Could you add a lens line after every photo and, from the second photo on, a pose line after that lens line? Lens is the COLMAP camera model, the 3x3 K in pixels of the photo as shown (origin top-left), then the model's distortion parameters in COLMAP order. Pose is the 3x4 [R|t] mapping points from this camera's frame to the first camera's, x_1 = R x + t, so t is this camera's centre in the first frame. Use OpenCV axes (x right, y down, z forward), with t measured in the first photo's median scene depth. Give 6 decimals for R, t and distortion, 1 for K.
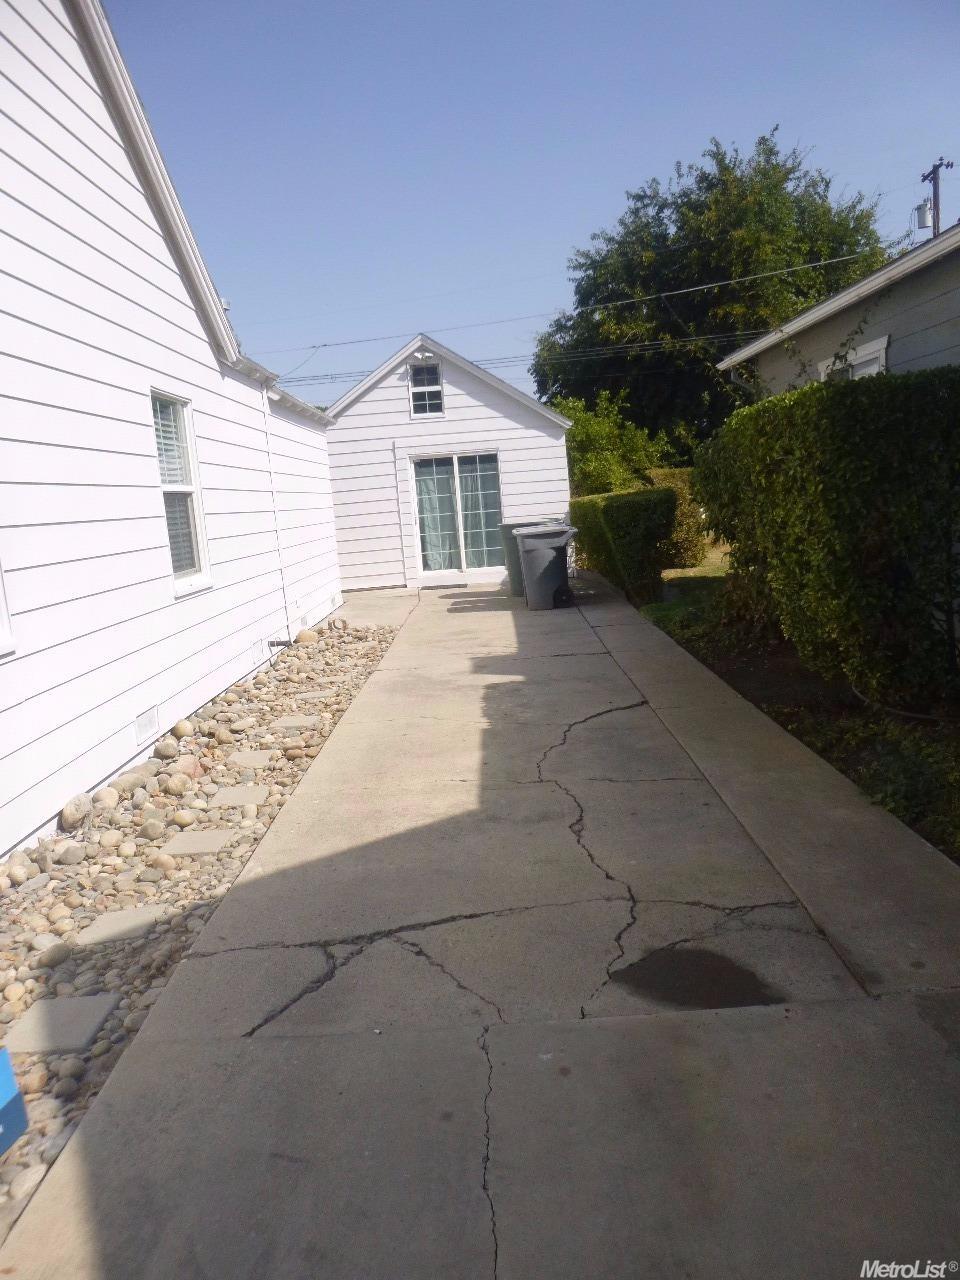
lens RADIAL K [[944.5, 0, 480.0], [0, 944.5, 640.0], [0, 0, 1]] dist [-0.030466, -0.002488]
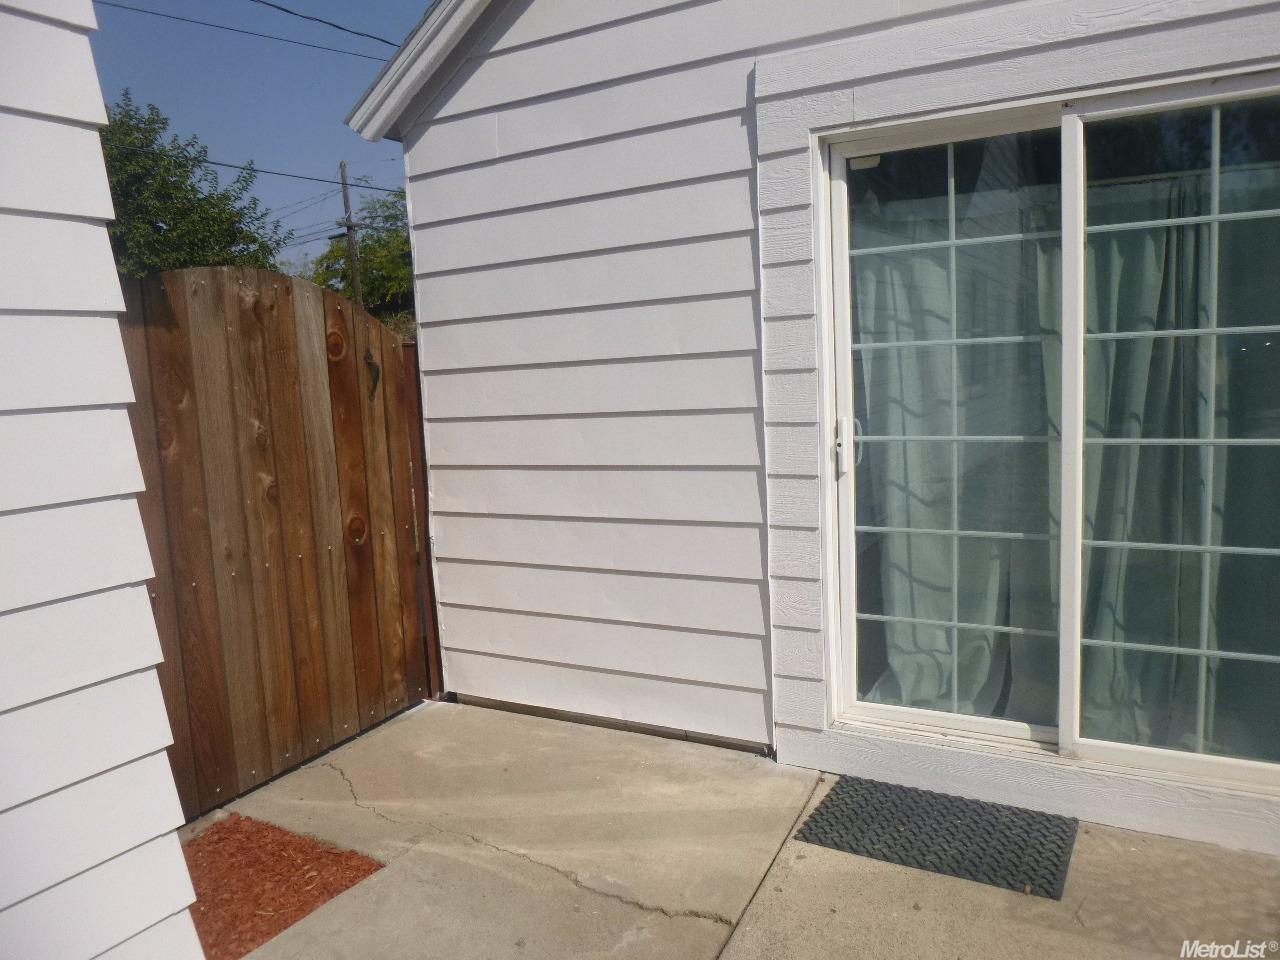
lens RADIAL K [[944.5, 0, 656.2], [0, 944.5, 493.6], [0, 0, 1]] dist [-0.030466, -0.002488]
pose [[0.872994, 0.100722, -0.477218, -0.004286], [-0.094337, 0.994838, 0.037397, -0.122708], [0.478521, 0.012371, 0.877989, 0.798545]]
